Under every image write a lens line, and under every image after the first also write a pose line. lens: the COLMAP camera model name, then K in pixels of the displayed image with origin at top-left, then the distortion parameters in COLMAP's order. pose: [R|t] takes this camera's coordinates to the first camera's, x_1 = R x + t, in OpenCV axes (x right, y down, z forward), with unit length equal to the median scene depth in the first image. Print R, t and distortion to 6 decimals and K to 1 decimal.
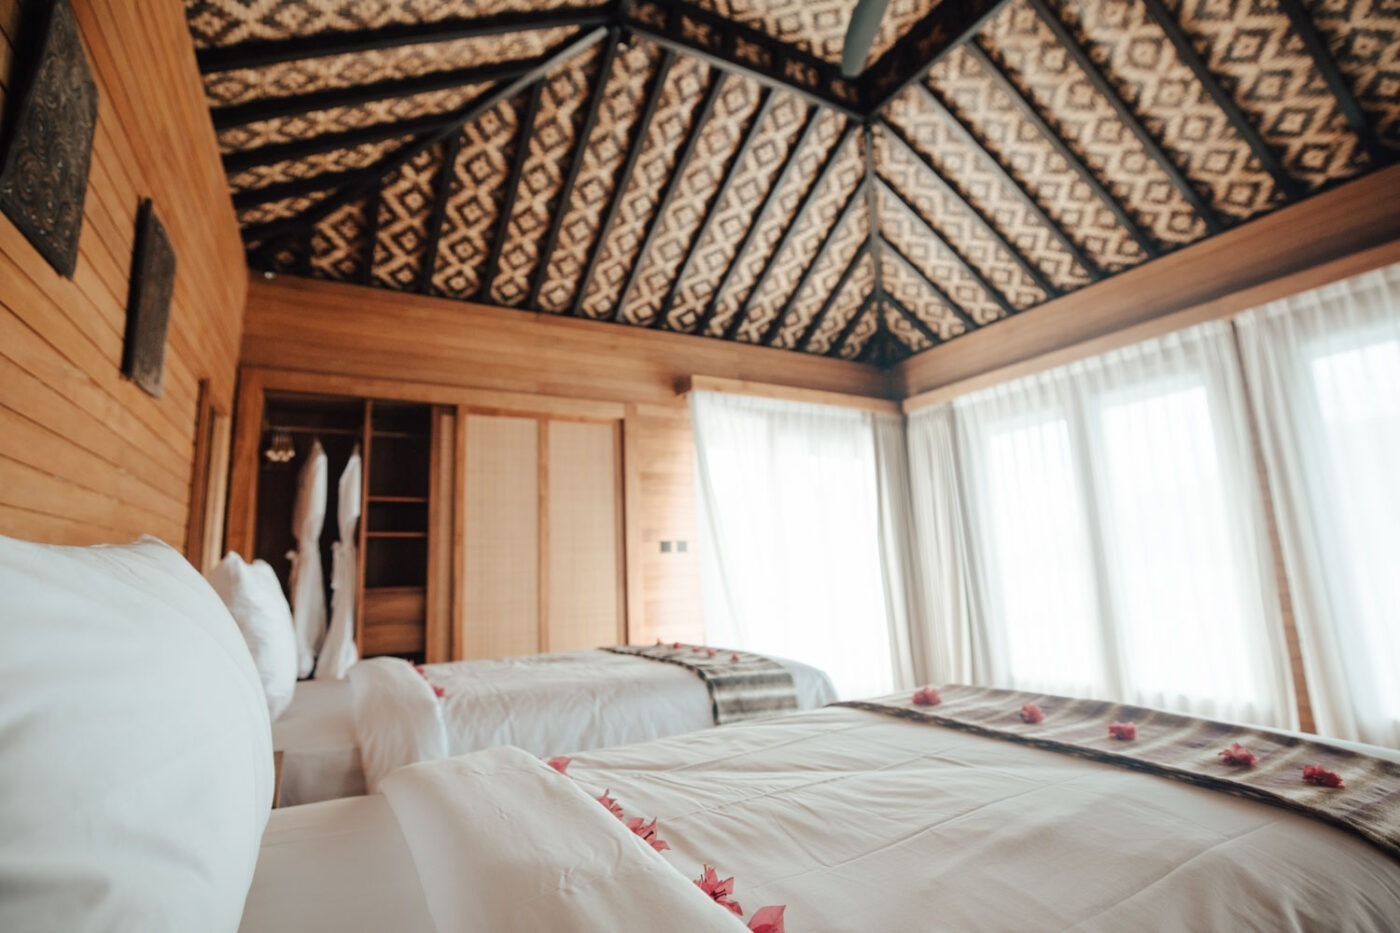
lens RADIAL K [[711.5, 0, 700.0], [0, 711.5, 466.5], [0, 0, 1]] dist [0.022135, -0.000022]
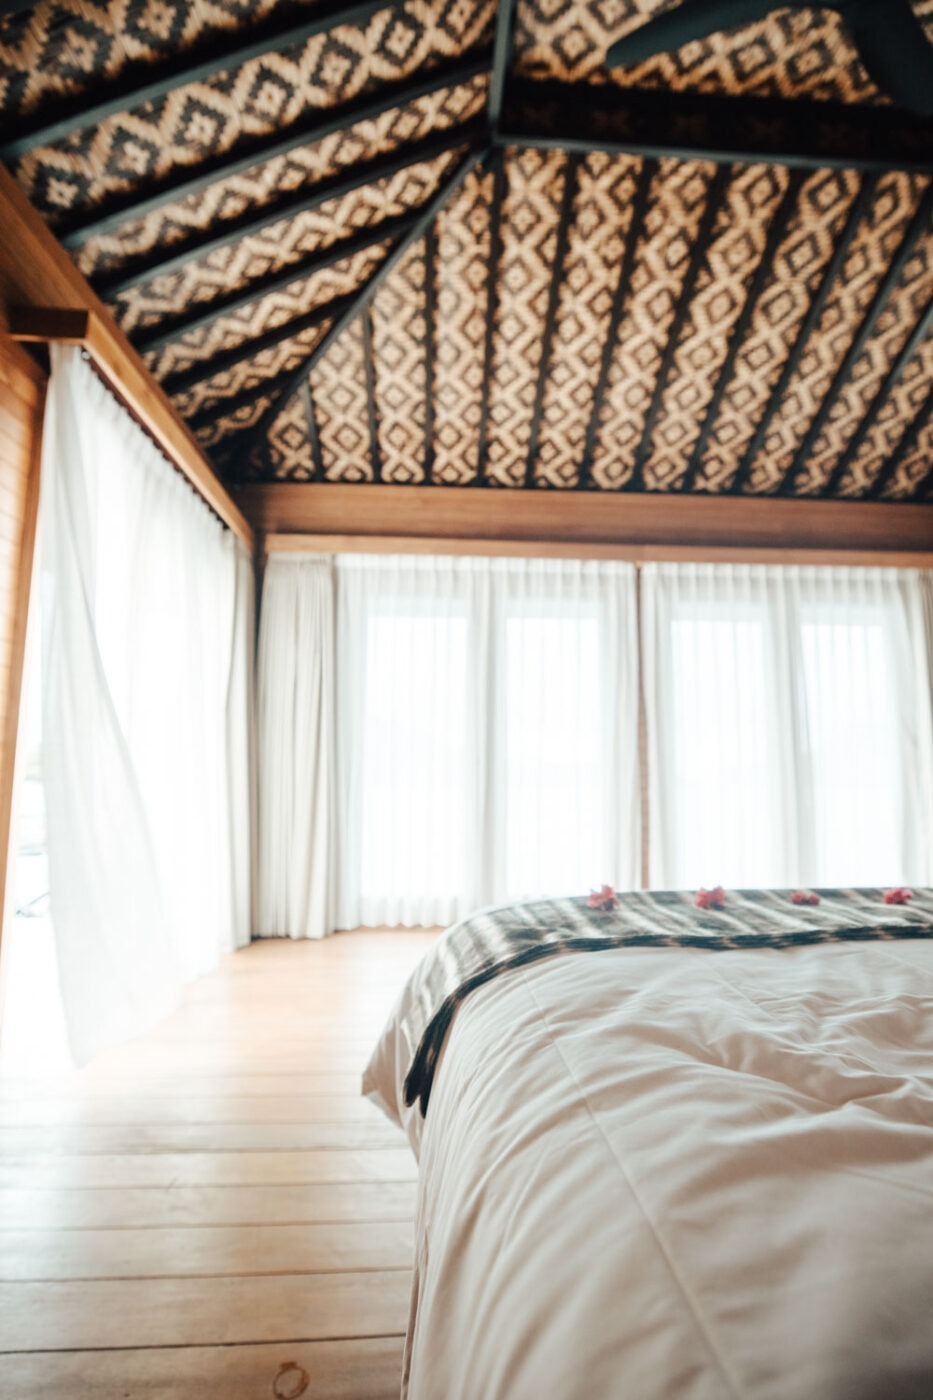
lens RADIAL K [[711.5, 0, 466.5], [0, 711.5, 700.0], [0, 0, 1]] dist [0.022135, -0.000022]
pose [[0.407774, 0.152428, 0.900270, -0.299380], [-0.157822, 0.982894, -0.094932, 0.126609], [-0.899340, -0.103371, 0.424855, 0.556599]]
